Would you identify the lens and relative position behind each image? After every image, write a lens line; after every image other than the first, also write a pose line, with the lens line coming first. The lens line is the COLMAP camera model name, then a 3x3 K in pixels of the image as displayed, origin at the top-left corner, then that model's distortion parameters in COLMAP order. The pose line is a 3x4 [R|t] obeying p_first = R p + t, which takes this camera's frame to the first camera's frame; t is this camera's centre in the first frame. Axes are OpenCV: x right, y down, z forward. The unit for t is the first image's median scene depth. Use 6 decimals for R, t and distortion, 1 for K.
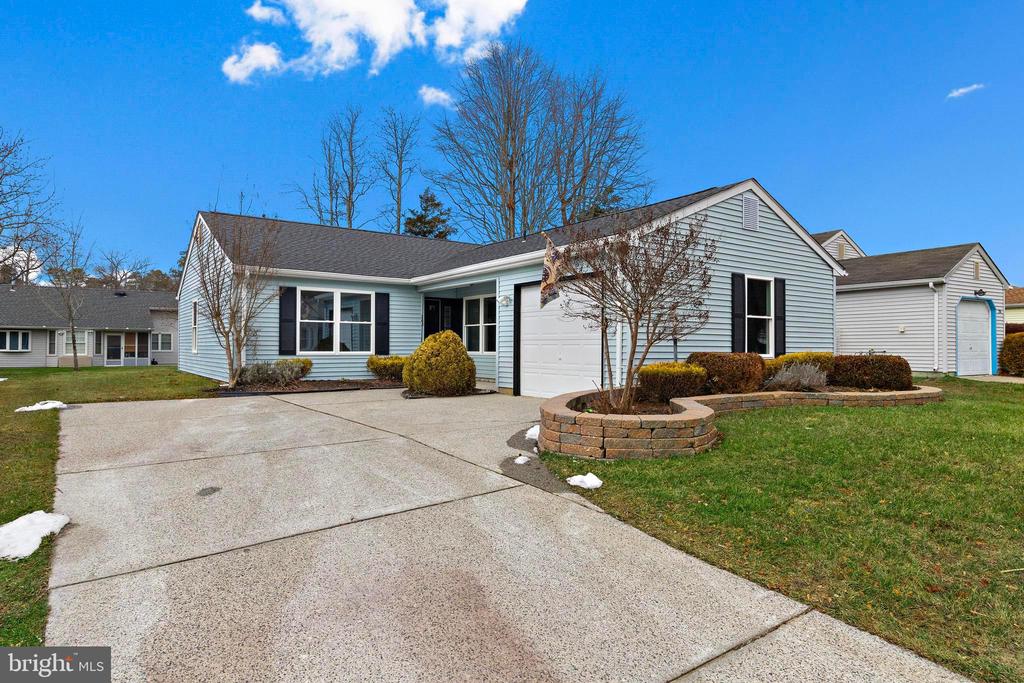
lens RADIAL K [[616.4, 0, 508.9], [0, 616.4, 333.0], [0, 0, 1]] dist [0.003244, 0.000233]
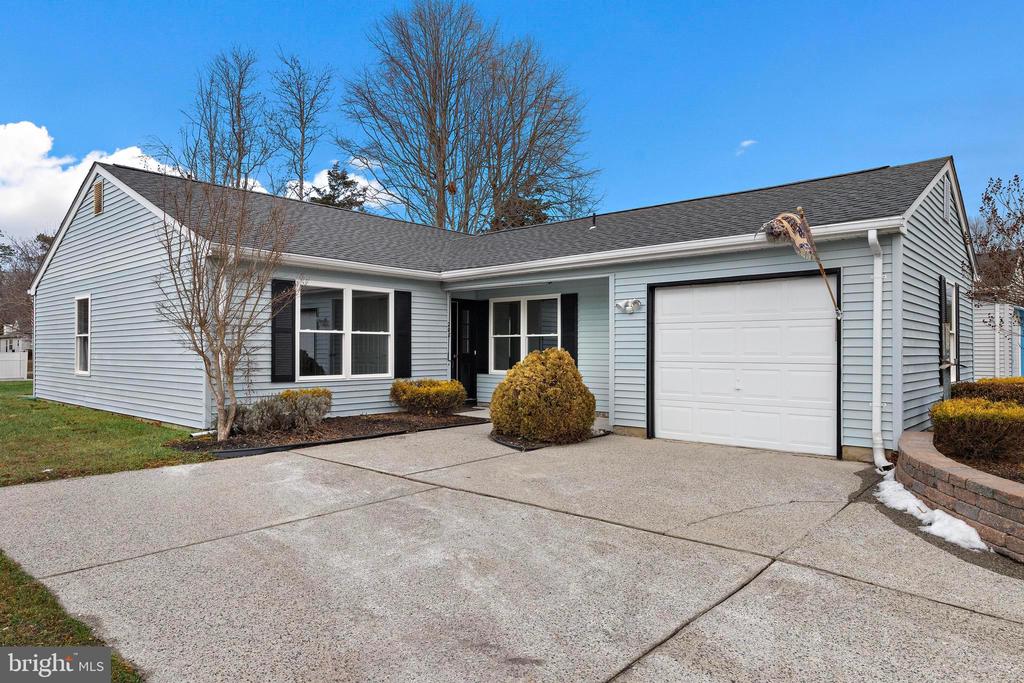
lens RADIAL K [[651.9, 0, 515.5], [0, 651.9, 340.8], [0, 0, 1]] dist [-0.010822, -0.002600]
pose [[0.972312, 0.001187, 0.233682, -0.257153], [-0.003598, 0.999945, 0.009888, -0.015632], [-0.233657, -0.010455, 0.972263, 0.237346]]
